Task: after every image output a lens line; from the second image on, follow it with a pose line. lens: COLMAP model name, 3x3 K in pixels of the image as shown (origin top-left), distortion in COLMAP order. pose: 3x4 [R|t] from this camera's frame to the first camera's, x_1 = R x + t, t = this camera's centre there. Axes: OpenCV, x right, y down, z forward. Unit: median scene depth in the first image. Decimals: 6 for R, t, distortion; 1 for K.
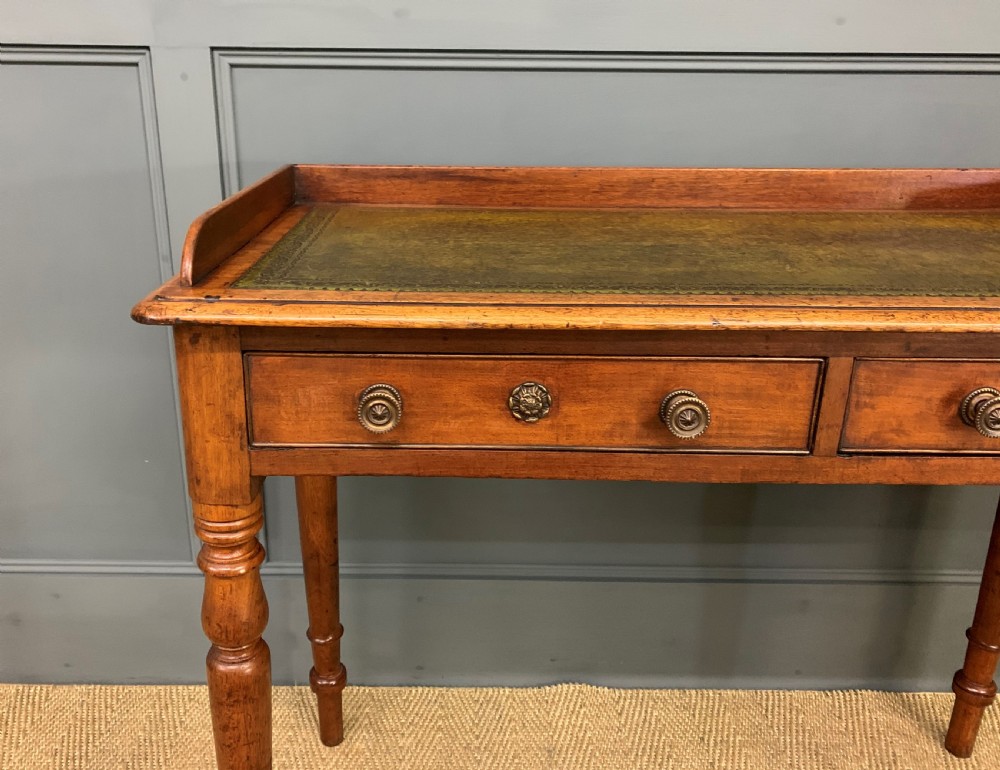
lens RADIAL K [[831.7, 0, 446.4], [0, 831.7, 362.2], [0, 0, 1]] dist [0.039635, -0.056280]
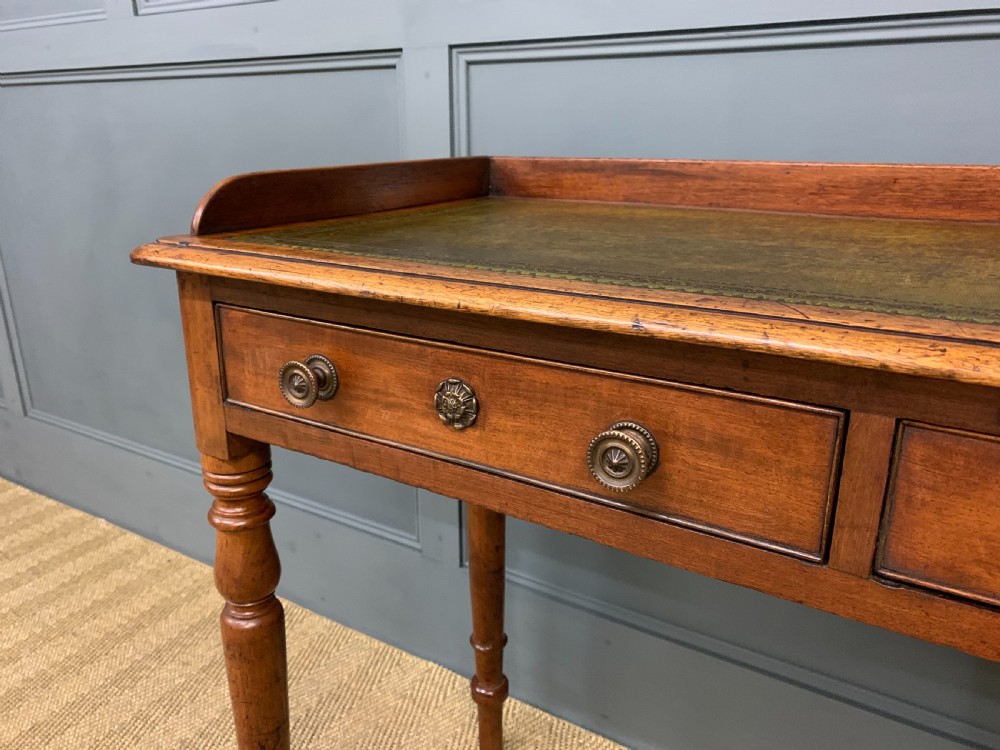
lens RADIAL K [[773.6, 0, 491.4], [0, 773.6, 369.6], [0, 0, 1]] dist [0.010365, 0.002017]
pose [[0.849300, 0.148092, -0.506713, 0.318436], [-0.165104, 0.986209, 0.011498, 0.000697], [0.501427, 0.073896, 0.862038, 0.232956]]
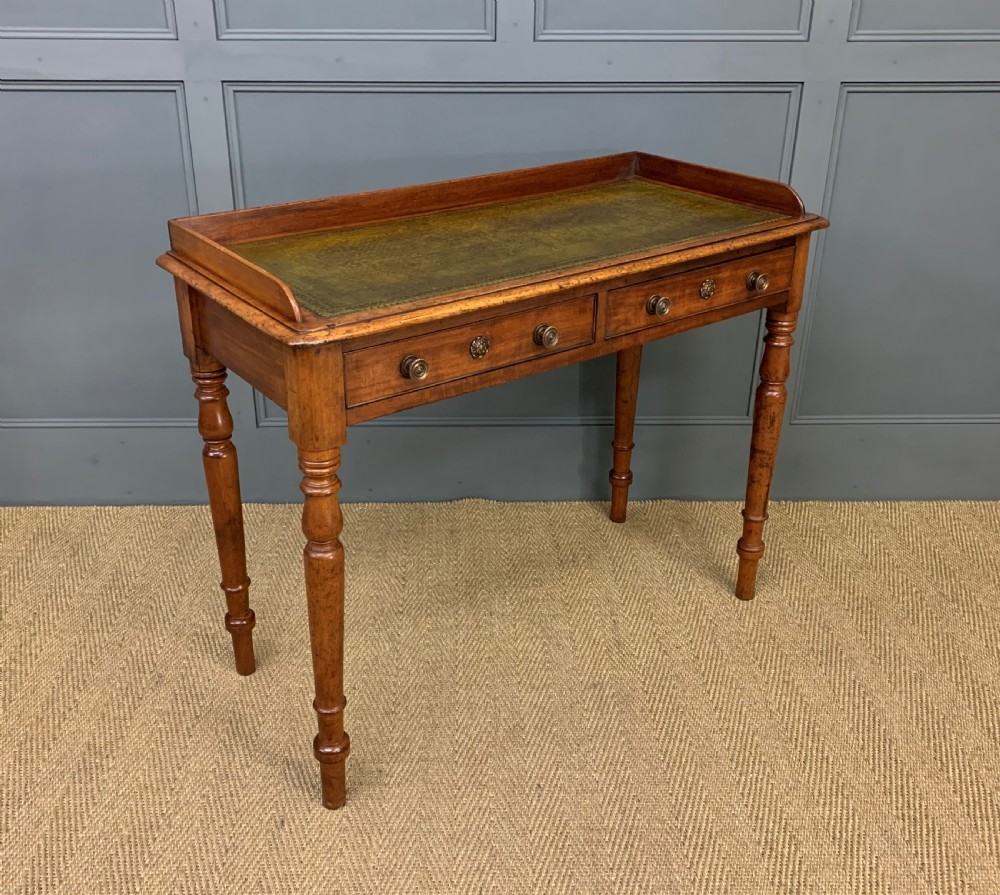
lens RADIAL K [[1028.1, 0, 484.0], [0, 1028.1, 421.4], [0, 0, 1]] dist [0.015025, 0.000000]
pose [[0.999435, -0.014803, 0.030190, 0.156979], [0.011797, 0.995174, 0.097413, 0.091493], [-0.031487, -0.097002, 0.994786, -1.082813]]
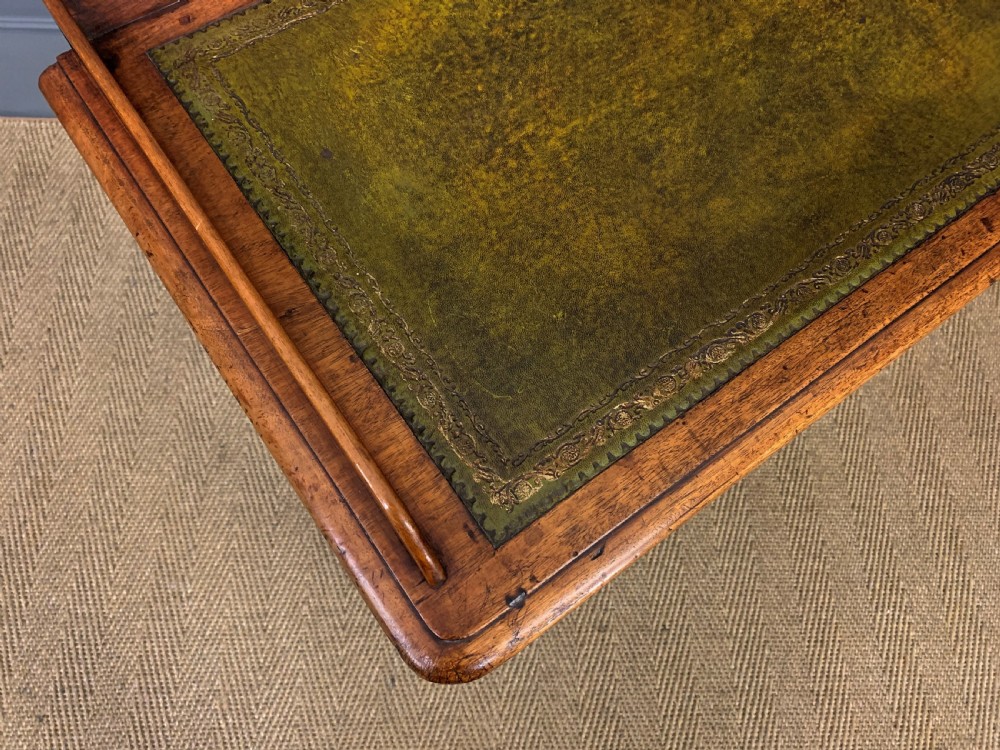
lens RADIAL K [[773.6, 0, 501.3], [0, 773.6, 374.3], [0, 0, 1]] dist [0.010365, 0.002017]
pose [[0.998149, -0.009159, 0.060115, -0.020758], [-0.038857, 0.664359, 0.746403, -0.264138], [-0.046774, -0.747358, 0.662774, 0.022245]]
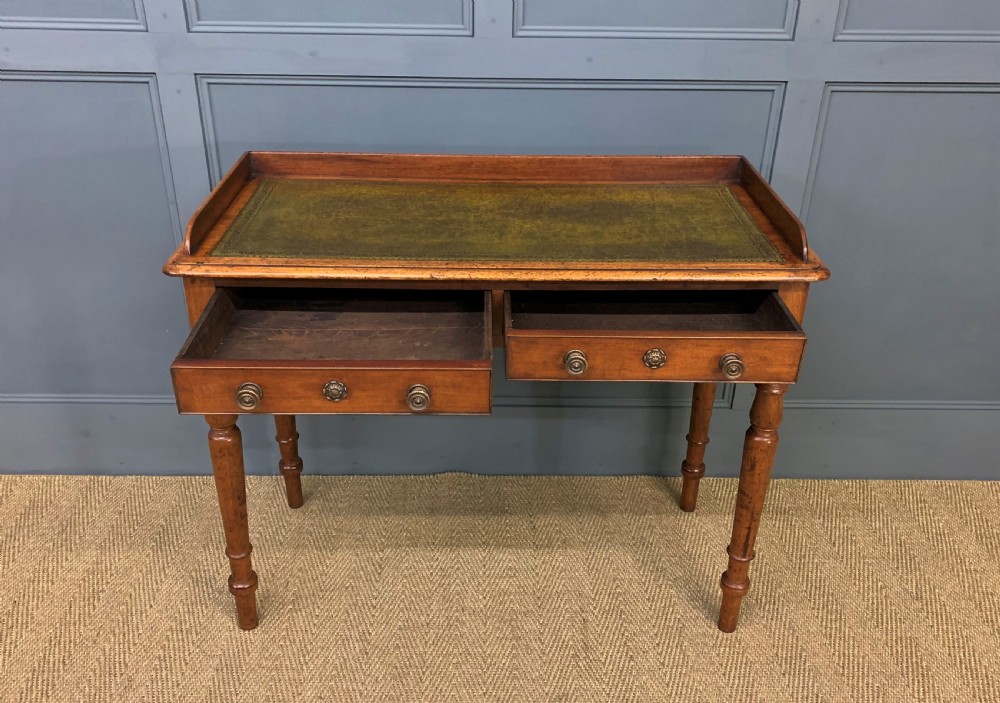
lens RADIAL K [[897.2, 0, 501.2], [0, 897.2, 350.9], [0, 0, 1]] dist [0.013562, -0.001113]
pose [[0.999660, -0.002243, 0.025993, 0.259021], [-0.001919, 0.987281, 0.158976, -0.133648], [-0.026019, -0.158972, 0.986940, -0.798239]]
